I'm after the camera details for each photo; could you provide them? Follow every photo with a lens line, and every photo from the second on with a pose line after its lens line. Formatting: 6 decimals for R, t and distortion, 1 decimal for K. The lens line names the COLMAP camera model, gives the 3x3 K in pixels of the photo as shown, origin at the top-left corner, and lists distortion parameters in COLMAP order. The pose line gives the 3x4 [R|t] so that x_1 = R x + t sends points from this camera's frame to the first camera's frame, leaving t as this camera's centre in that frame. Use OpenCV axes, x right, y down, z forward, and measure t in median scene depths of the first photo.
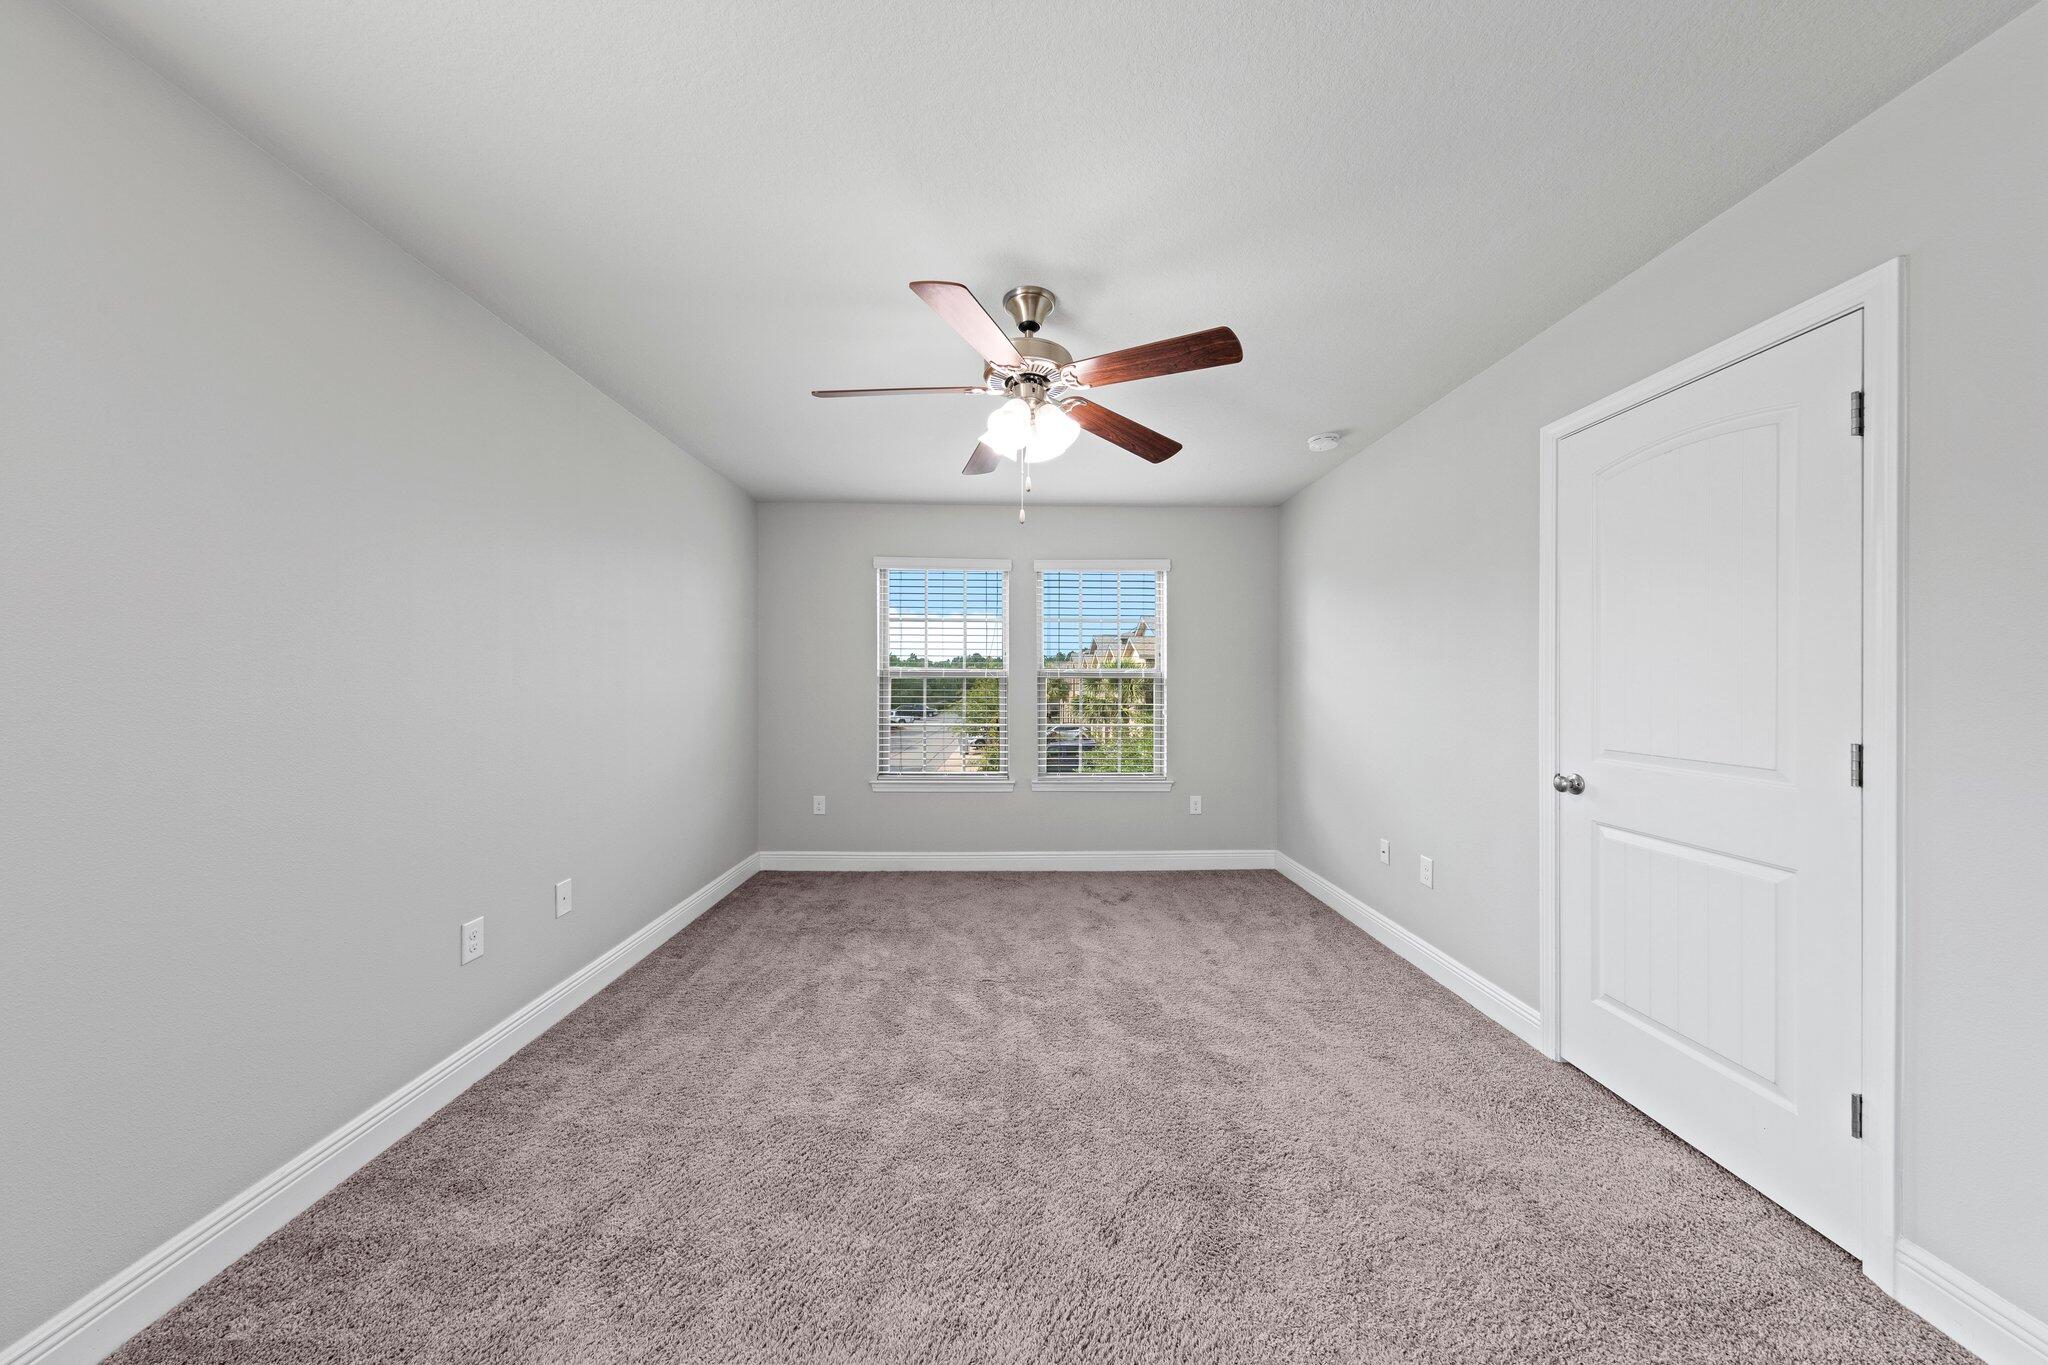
lens RADIAL K [[647.8, 0, 1038.4], [0, 647.8, 678.8], [0, 0, 1]] dist [0.011632, -0.002140]
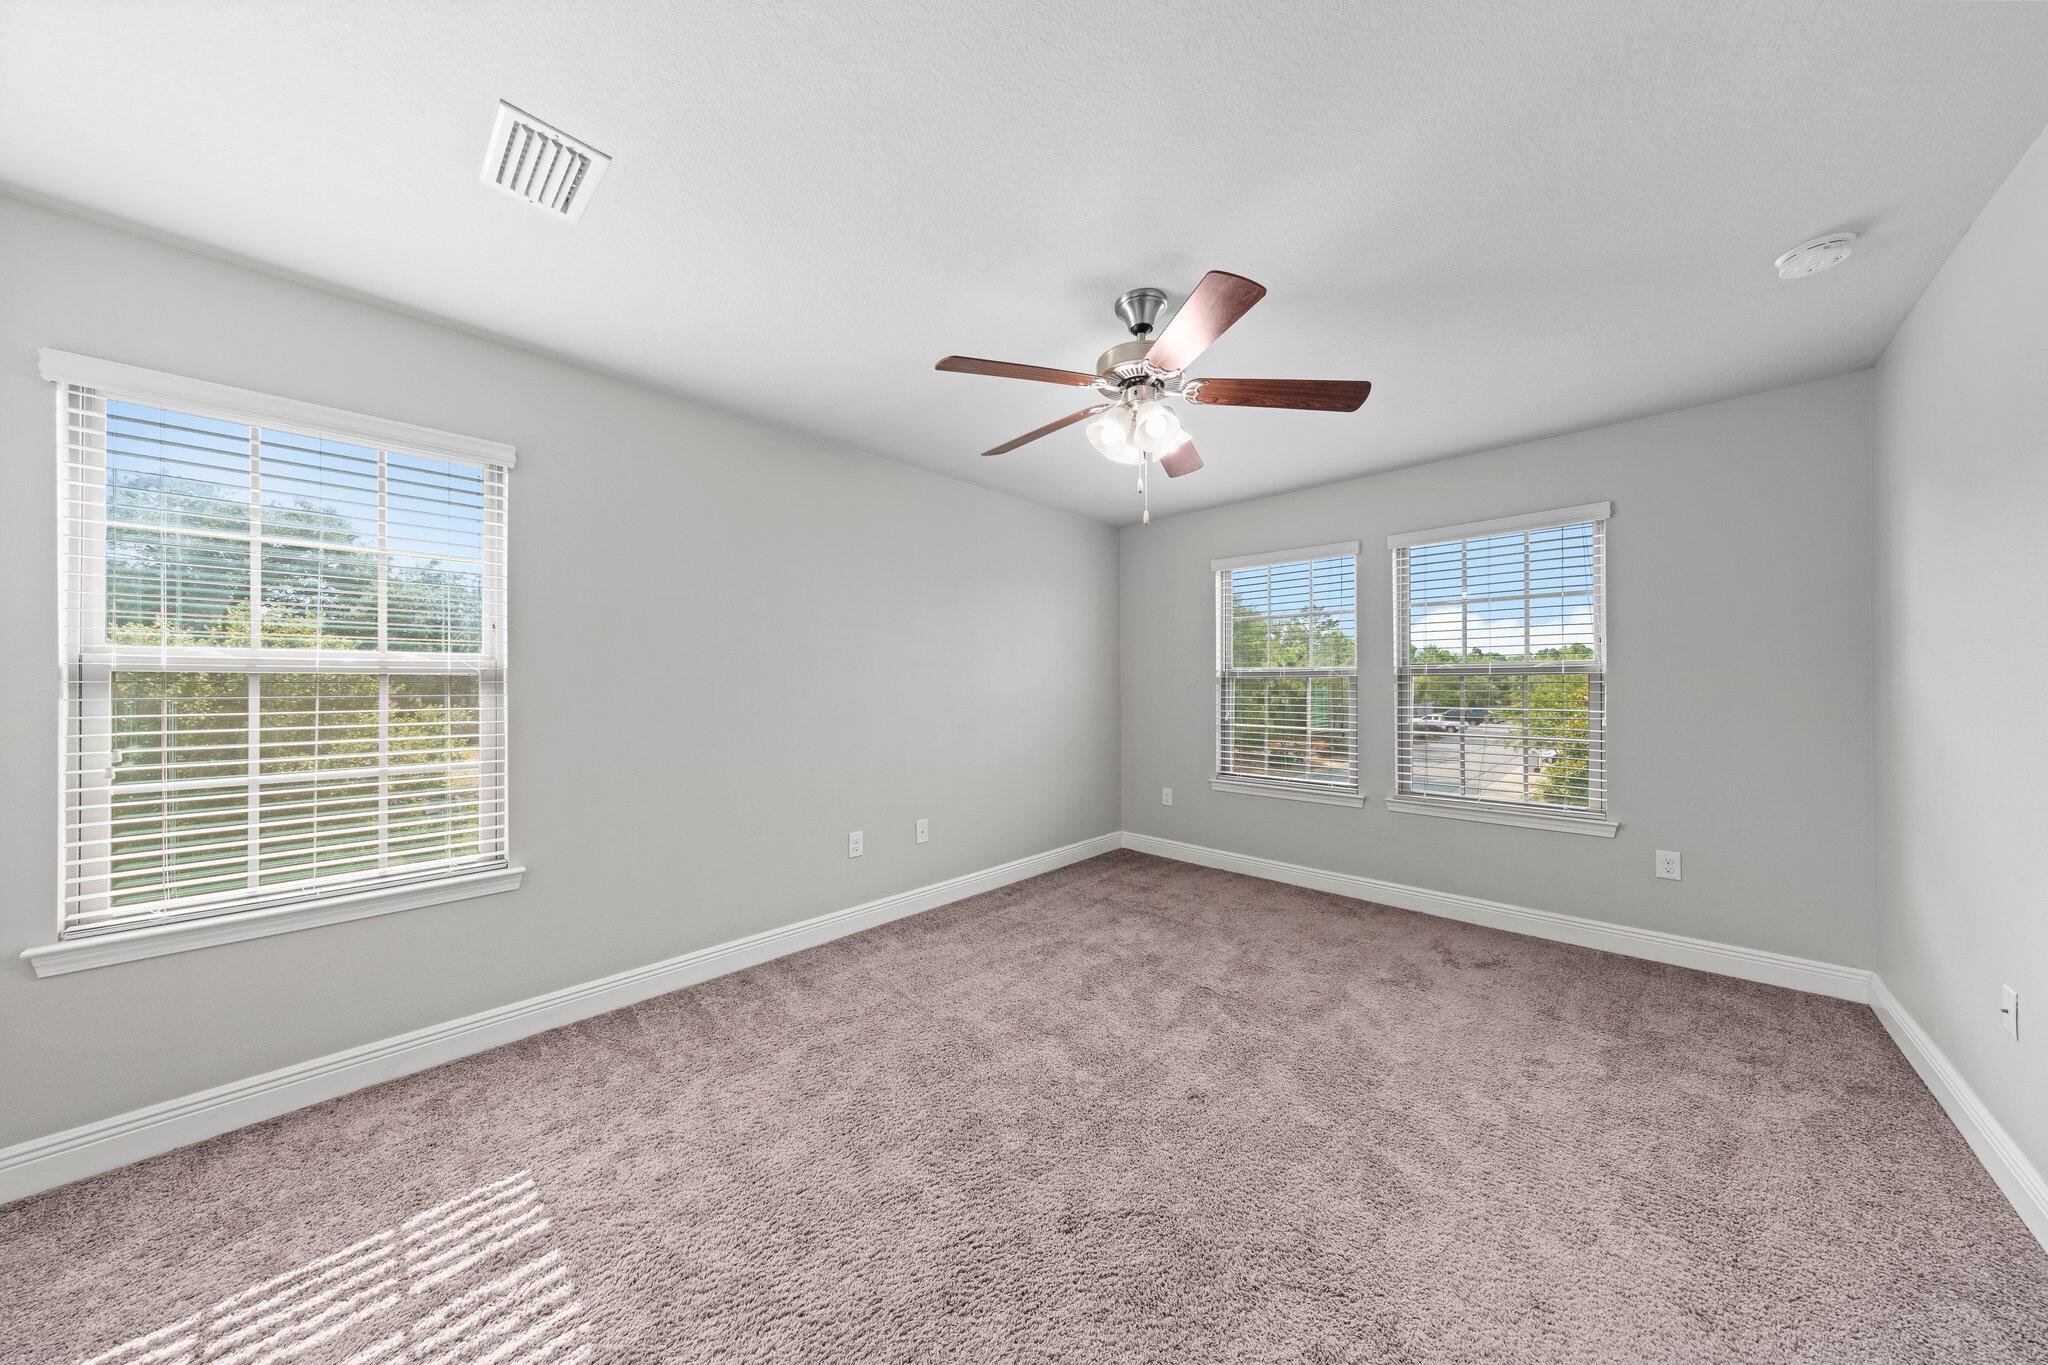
lens RADIAL K [[647.8, 0, 1038.4], [0, 647.8, 678.8], [0, 0, 1]] dist [0.011632, -0.002140]
pose [[0.709318, -0.012087, -0.704785, 0.385922], [0.011512, 0.999918, -0.005562, 0.002594], [0.704794, -0.004168, 0.709400, 0.117652]]
